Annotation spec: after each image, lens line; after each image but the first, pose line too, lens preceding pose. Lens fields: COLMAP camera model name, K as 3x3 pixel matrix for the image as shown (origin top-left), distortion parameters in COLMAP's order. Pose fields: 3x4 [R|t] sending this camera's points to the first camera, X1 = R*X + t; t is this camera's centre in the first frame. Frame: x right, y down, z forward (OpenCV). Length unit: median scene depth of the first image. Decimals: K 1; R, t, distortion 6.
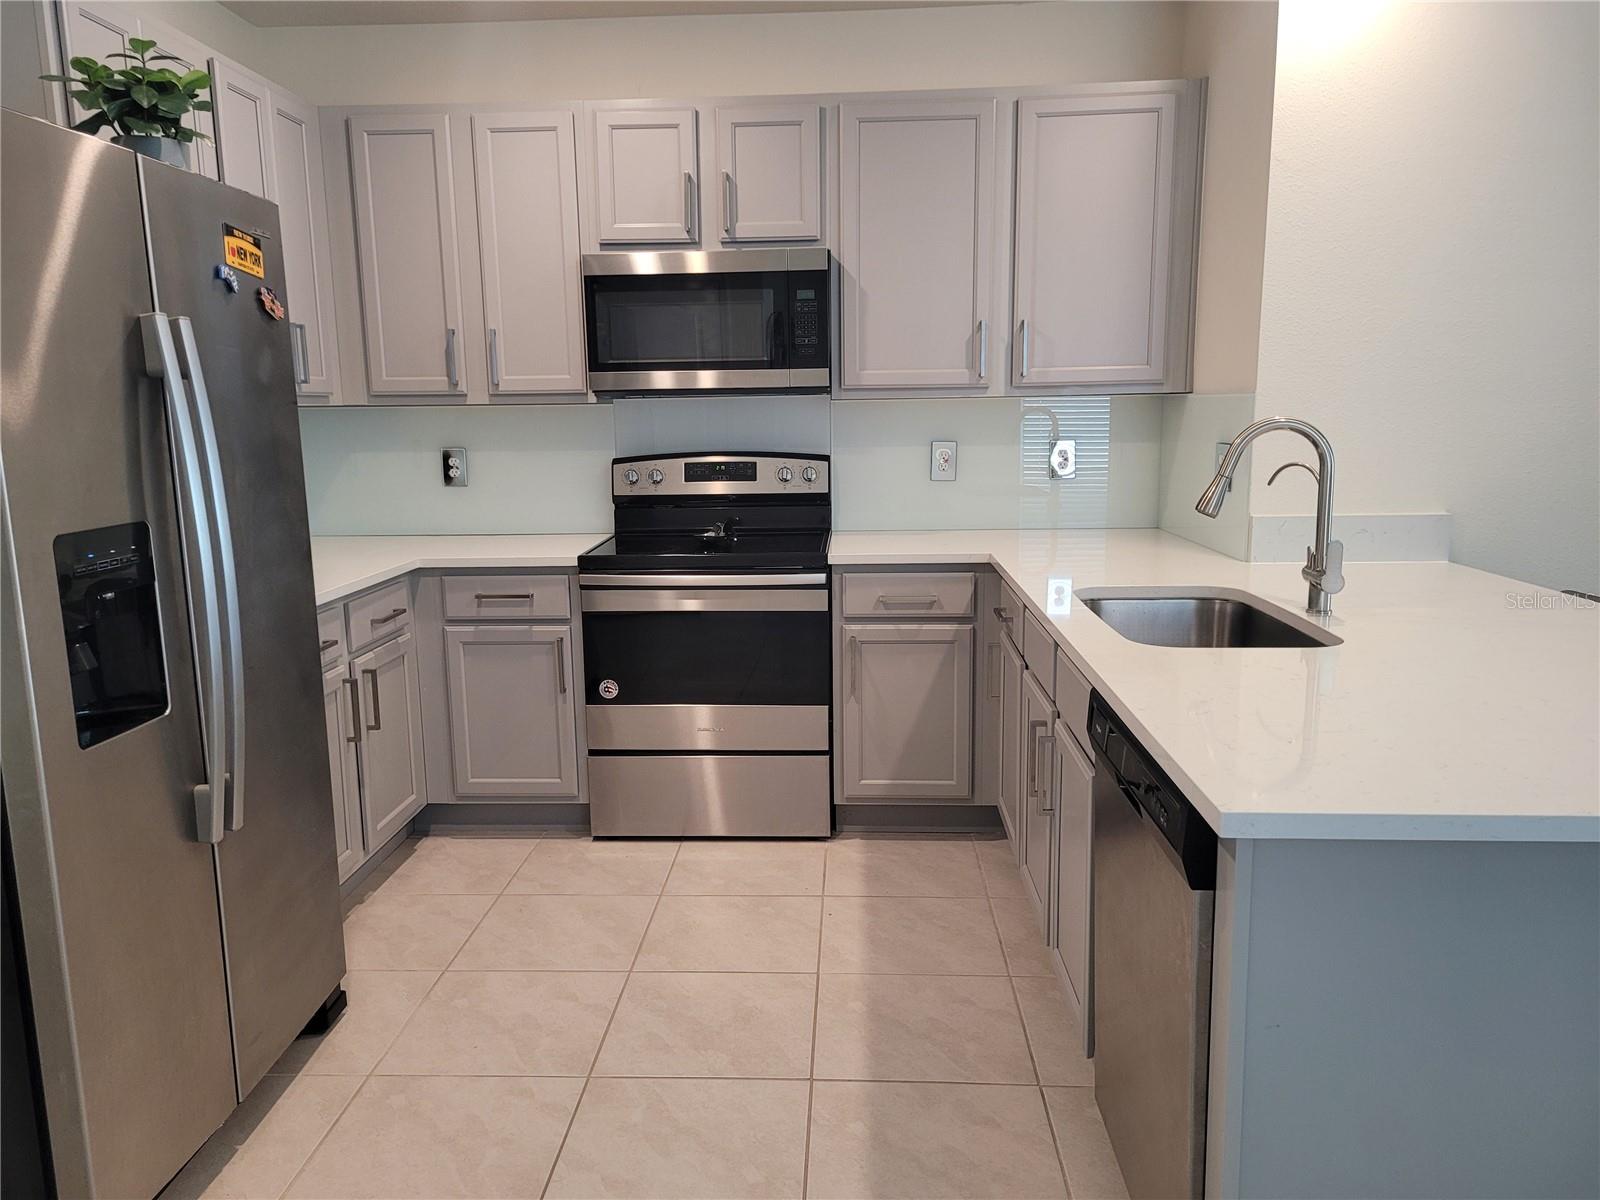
lens RADIAL K [[1192.9, 0, 789.8], [0, 1192.9, 610.3], [0, 0, 1]] dist [0.063665, -0.047706]
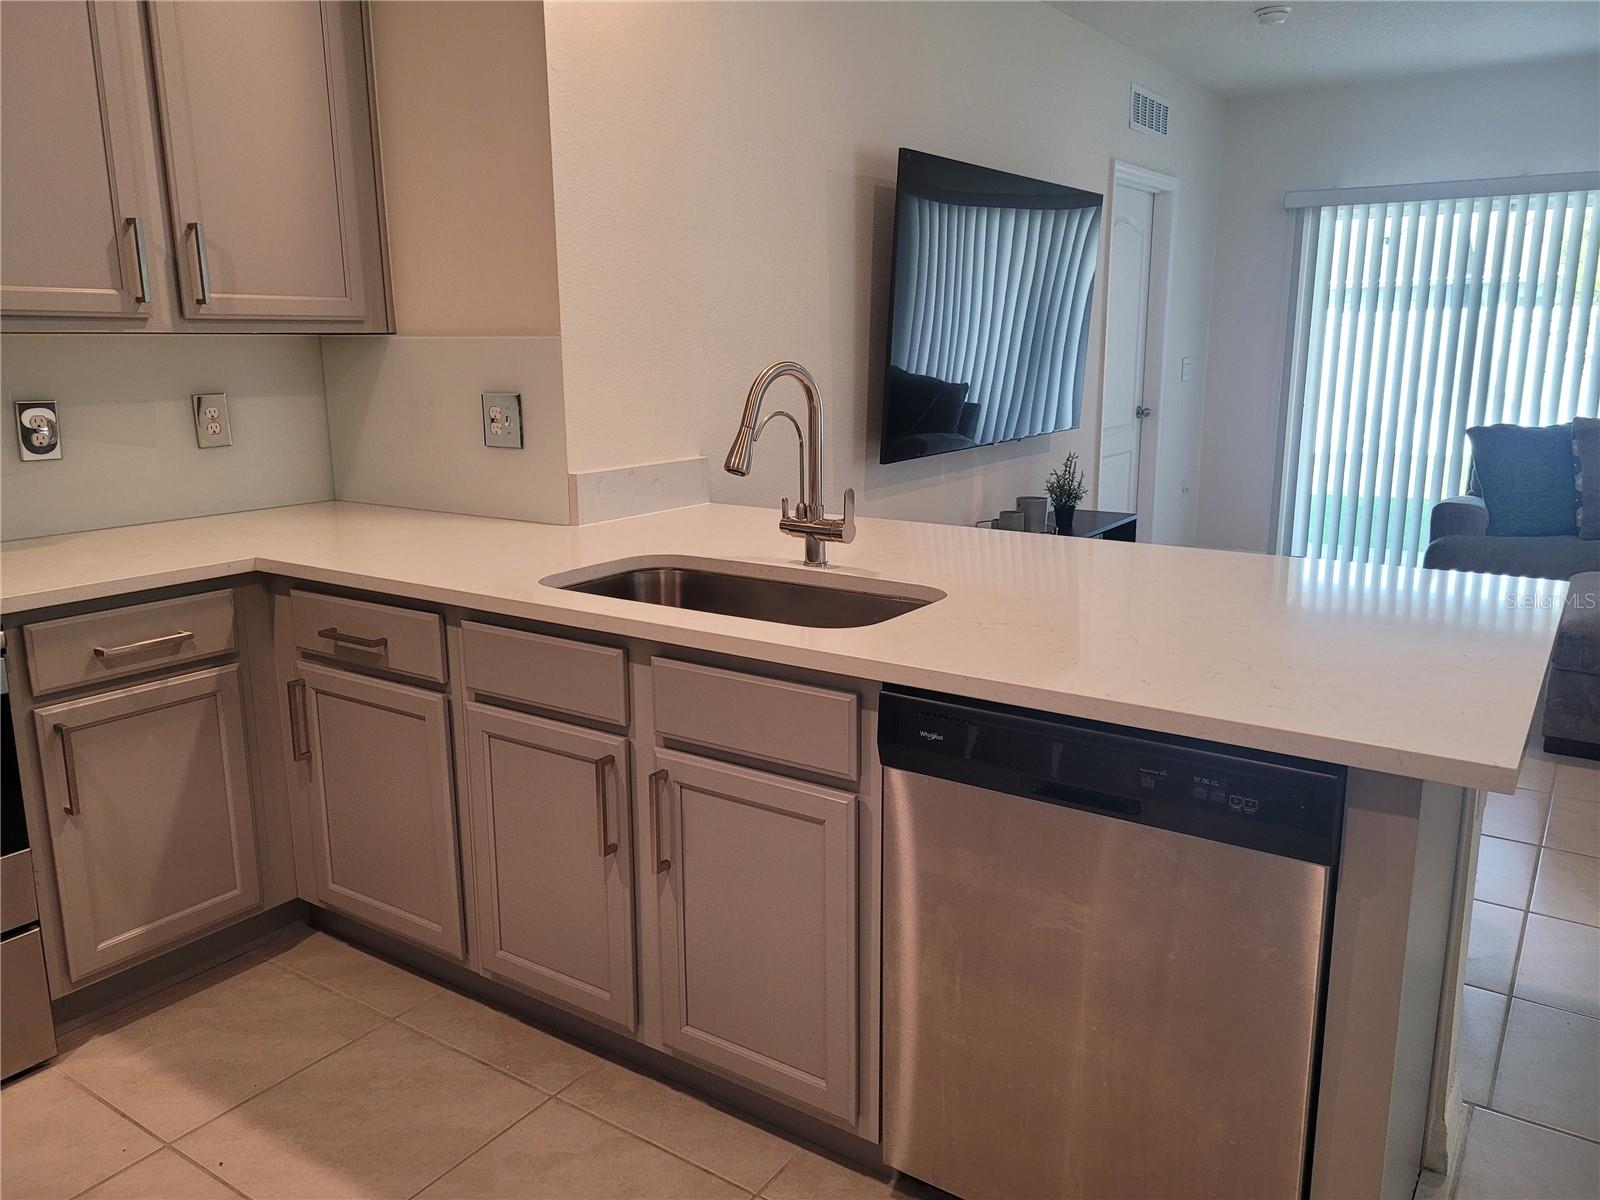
lens RADIAL K [[1192.9, 0, 787.0], [0, 1192.9, 595.9], [0, 0, 1]] dist [0.063665, -0.047706]
pose [[0.518506, -0.169312, 0.838144, -0.254400], [0.143602, 0.983521, 0.109842, -0.055574], [-0.842930, 0.063405, 0.534275, 0.342086]]
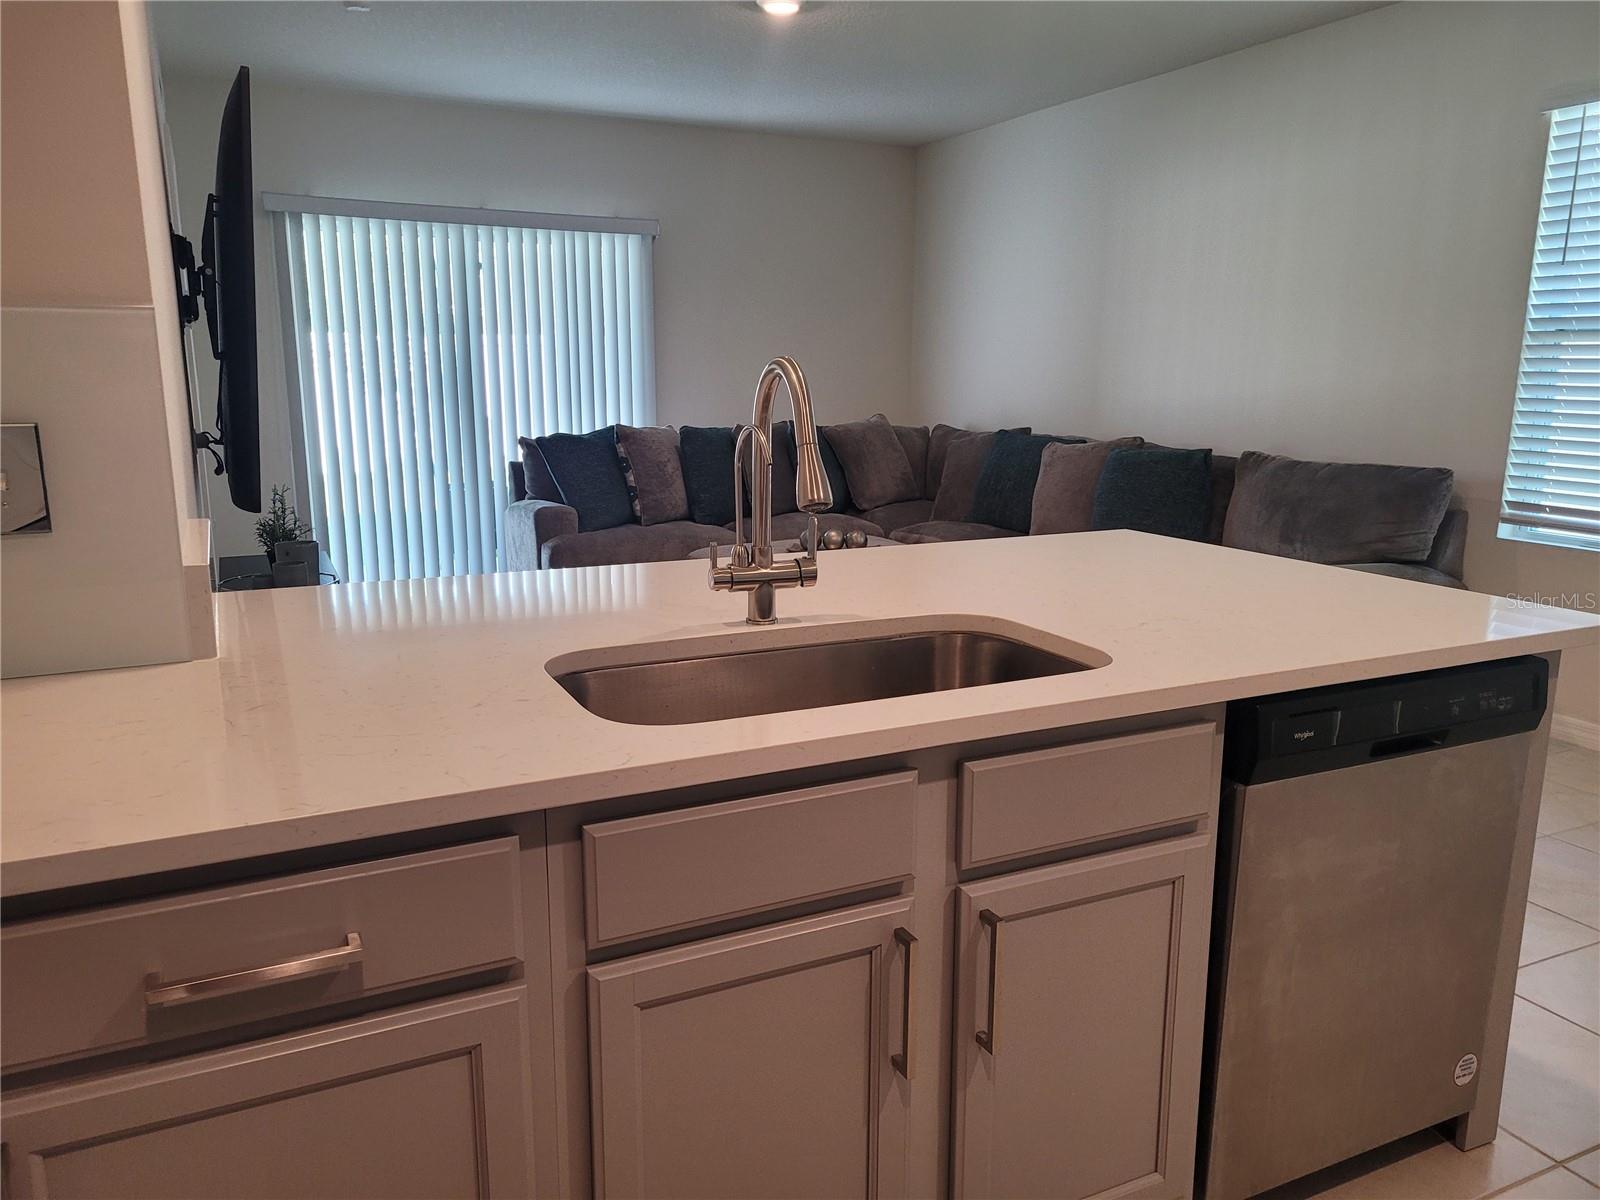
lens RADIAL K [[1192.9, 0, 808.9], [0, 1192.9, 622.1], [0, 0, 1]] dist [0.063665, -0.047706]
pose [[-0.494271, -0.174202, 0.851675, -0.137755], [0.148866, 0.948282, 0.280356, -0.135516], [-0.856467, 0.265357, -0.442776, 0.871858]]
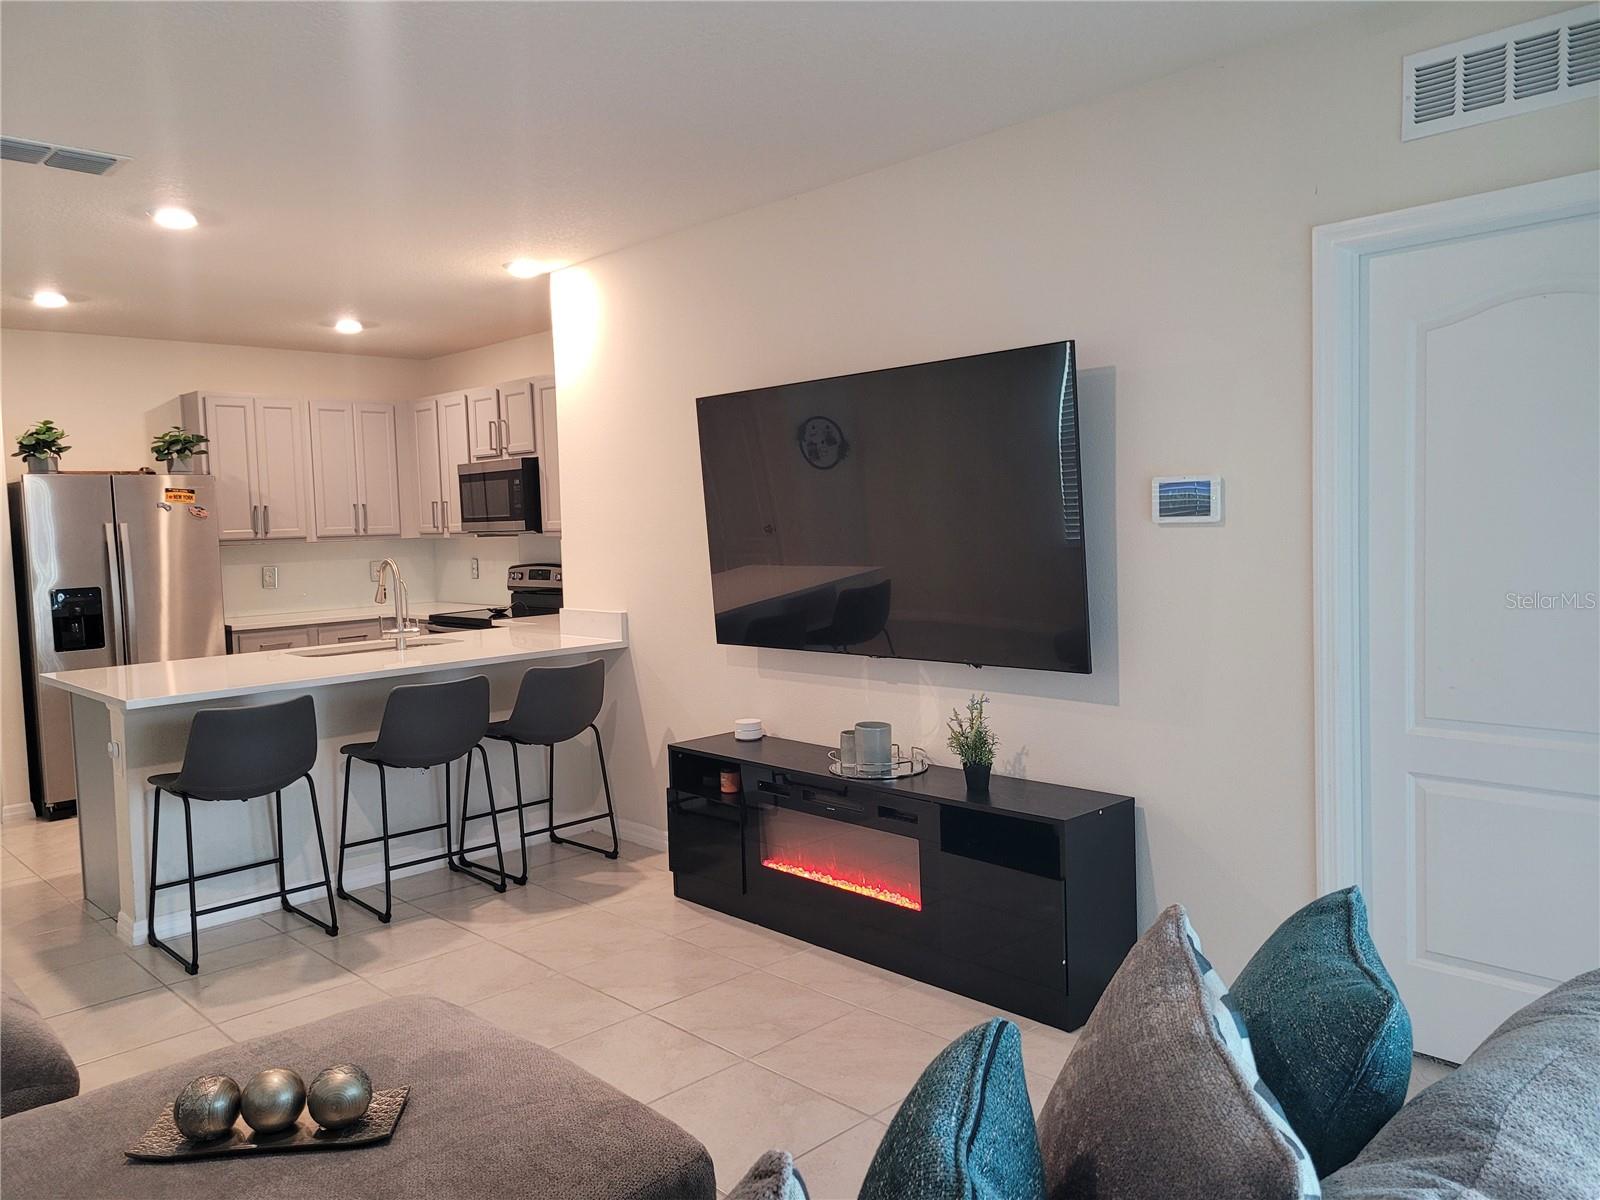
lens RADIAL K [[1192.9, 0, 784.9], [0, 1192.9, 593.0], [0, 0, 1]] dist [0.063665, -0.047706]
pose [[0.725769, 0.036820, -0.686953, 1.582012], [-0.097009, 0.994066, -0.049210, -0.040043], [0.681064, 0.102355, 0.725034, -0.049075]]
